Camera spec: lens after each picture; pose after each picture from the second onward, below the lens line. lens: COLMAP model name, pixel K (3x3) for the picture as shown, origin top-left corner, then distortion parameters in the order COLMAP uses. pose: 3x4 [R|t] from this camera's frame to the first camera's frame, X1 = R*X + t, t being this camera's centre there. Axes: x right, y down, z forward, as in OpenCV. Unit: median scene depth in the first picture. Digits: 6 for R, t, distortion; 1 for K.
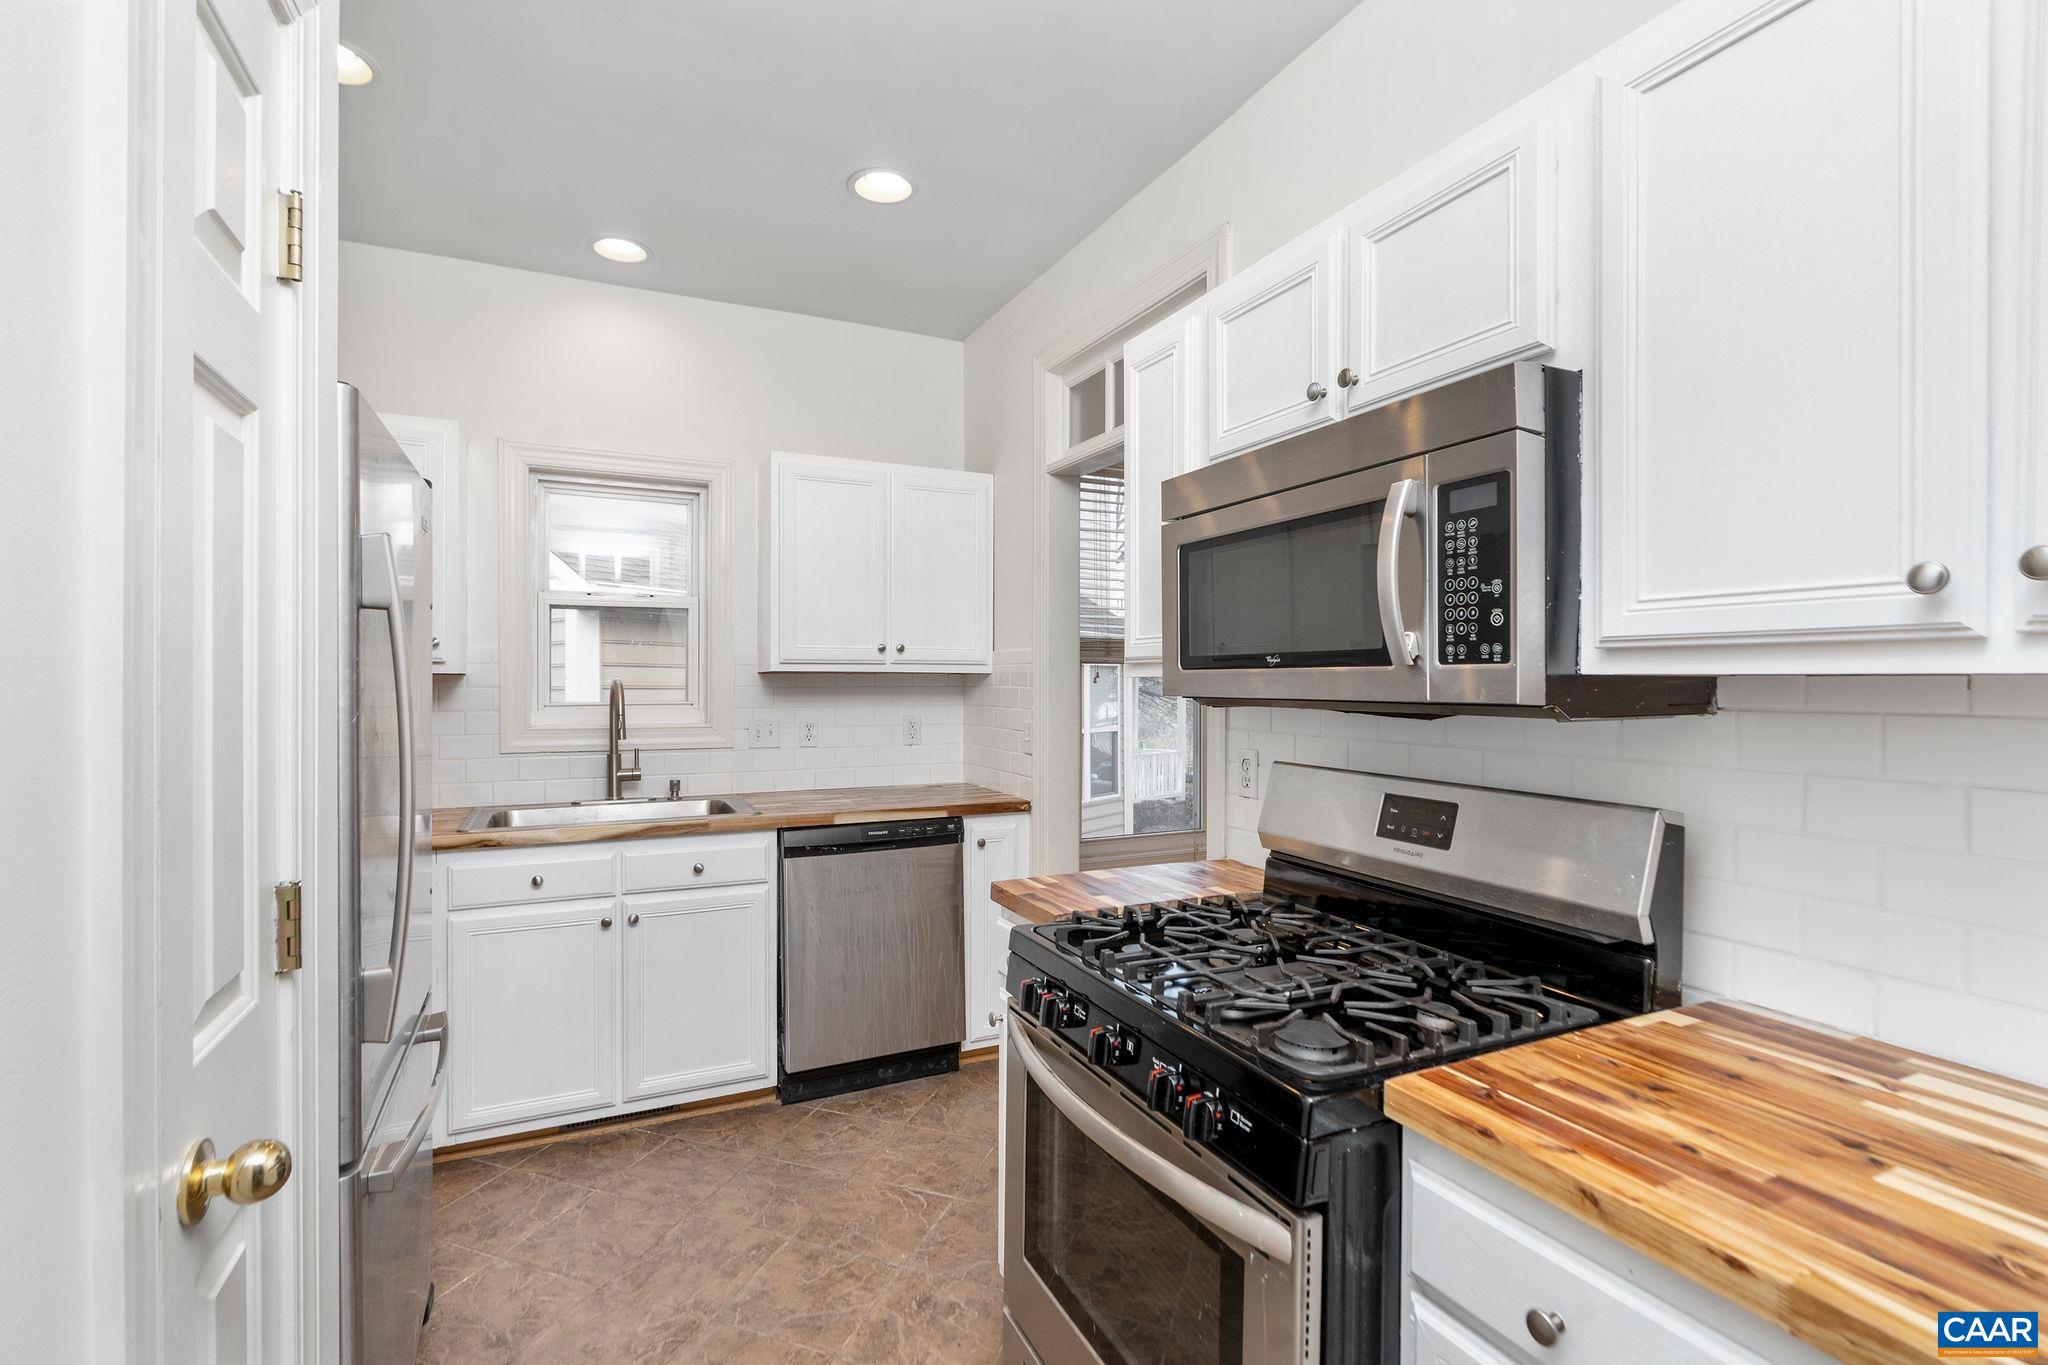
lens RADIAL K [[926.3, 0, 1011.1], [0, 926.3, 688.0], [0, 0, 1]] dist [-0.006849, 0.003010]
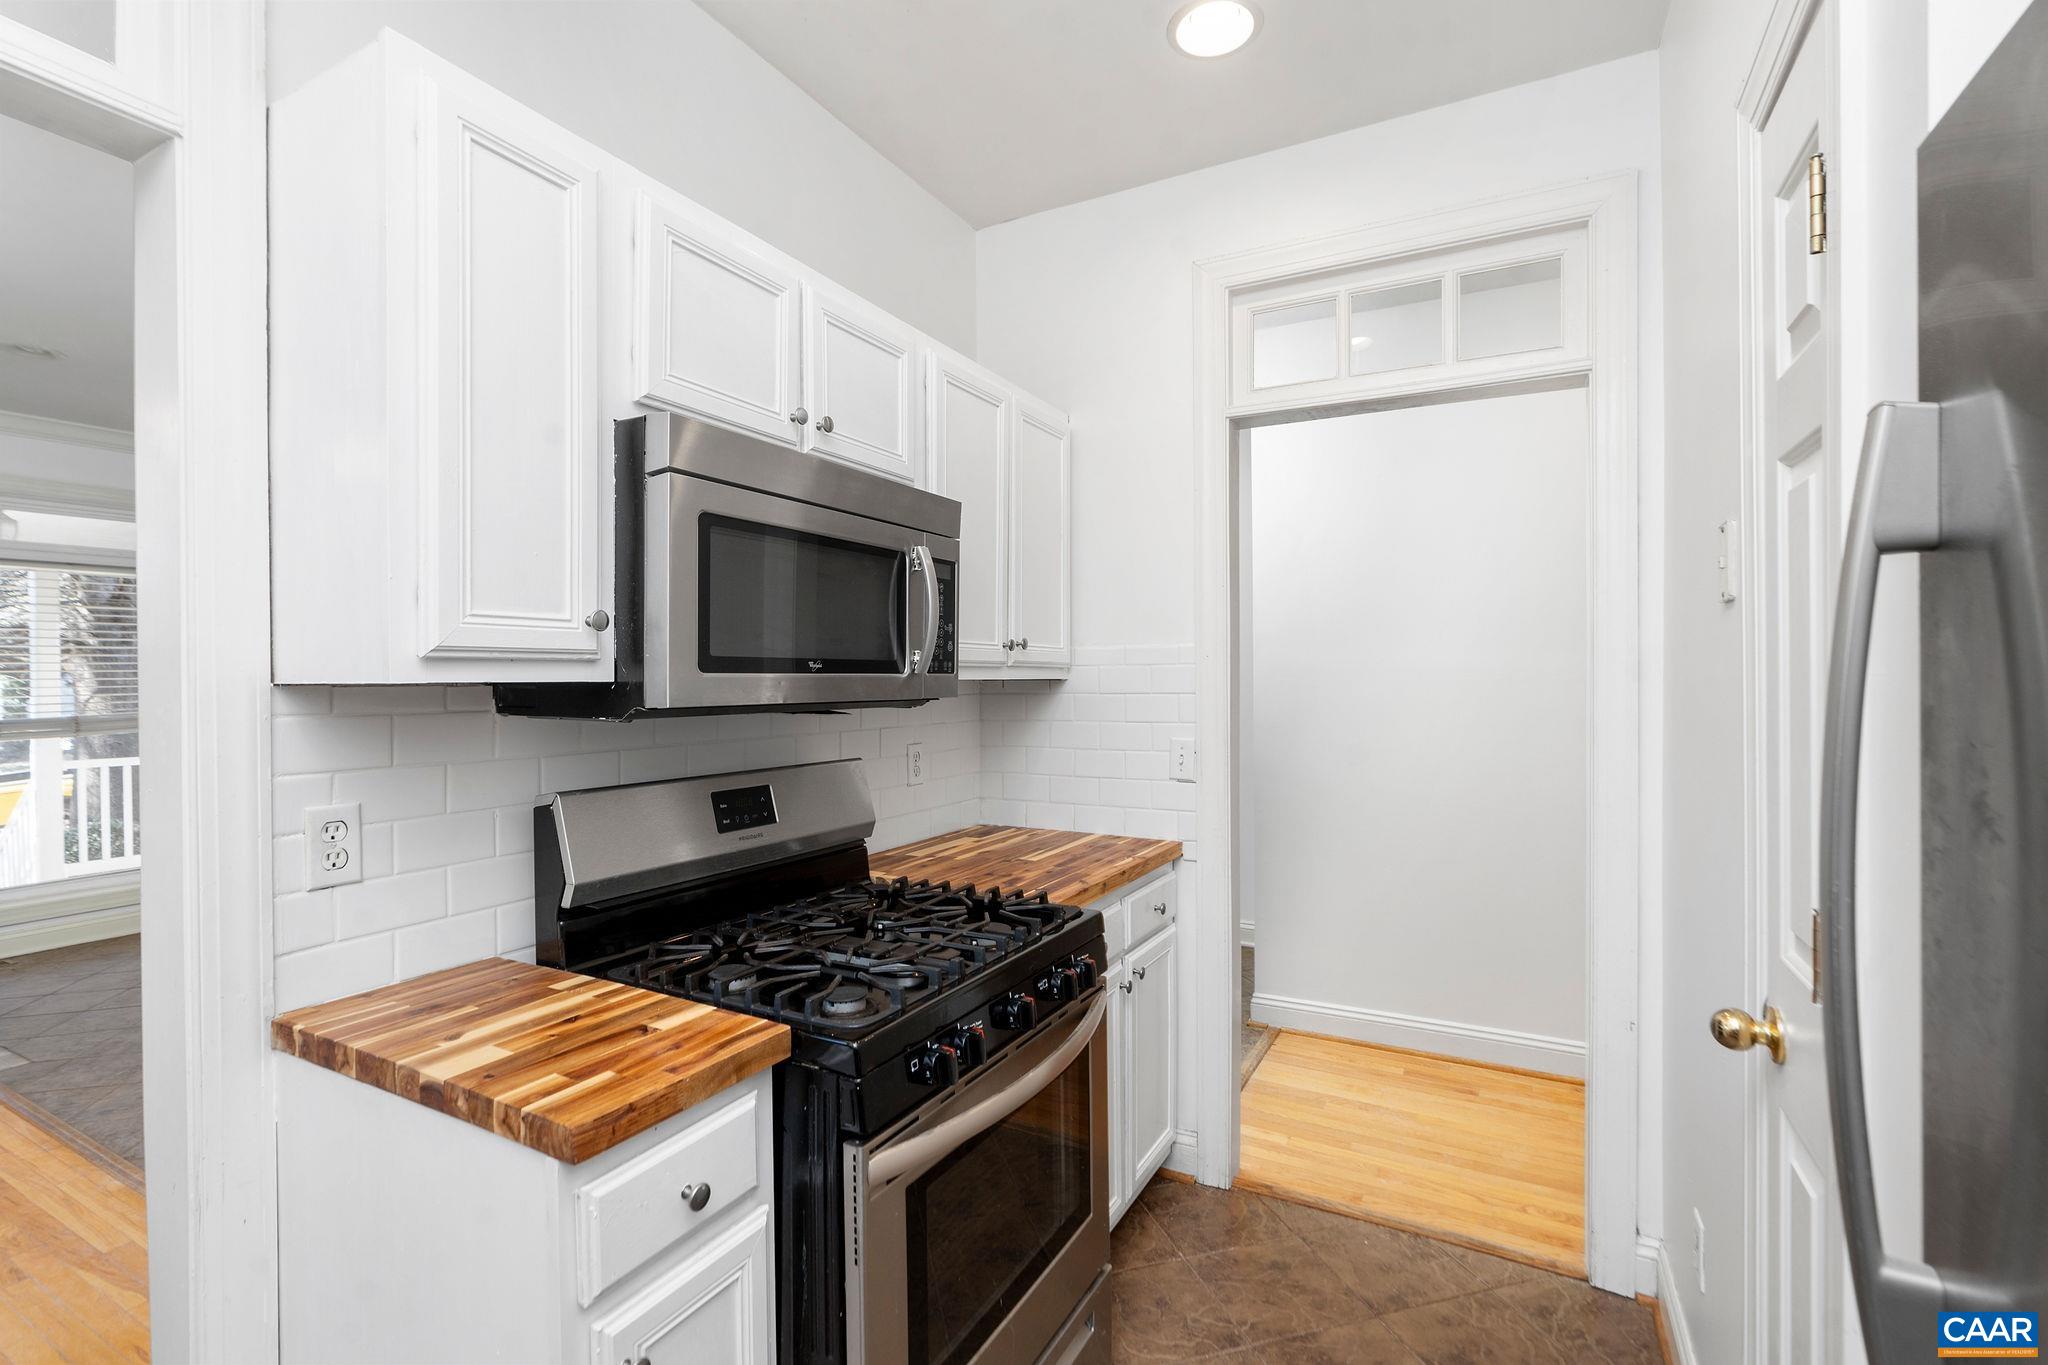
lens RADIAL K [[926.3, 0, 1018.6], [0, 926.3, 680.4], [0, 0, 1]] dist [-0.006849, 0.003010]
pose [[-0.597772, -0.001075, 0.801666, -0.736107], [0.008169, 0.999939, 0.007432, -0.020675], [-0.801625, 0.010991, -0.597727, 1.549741]]
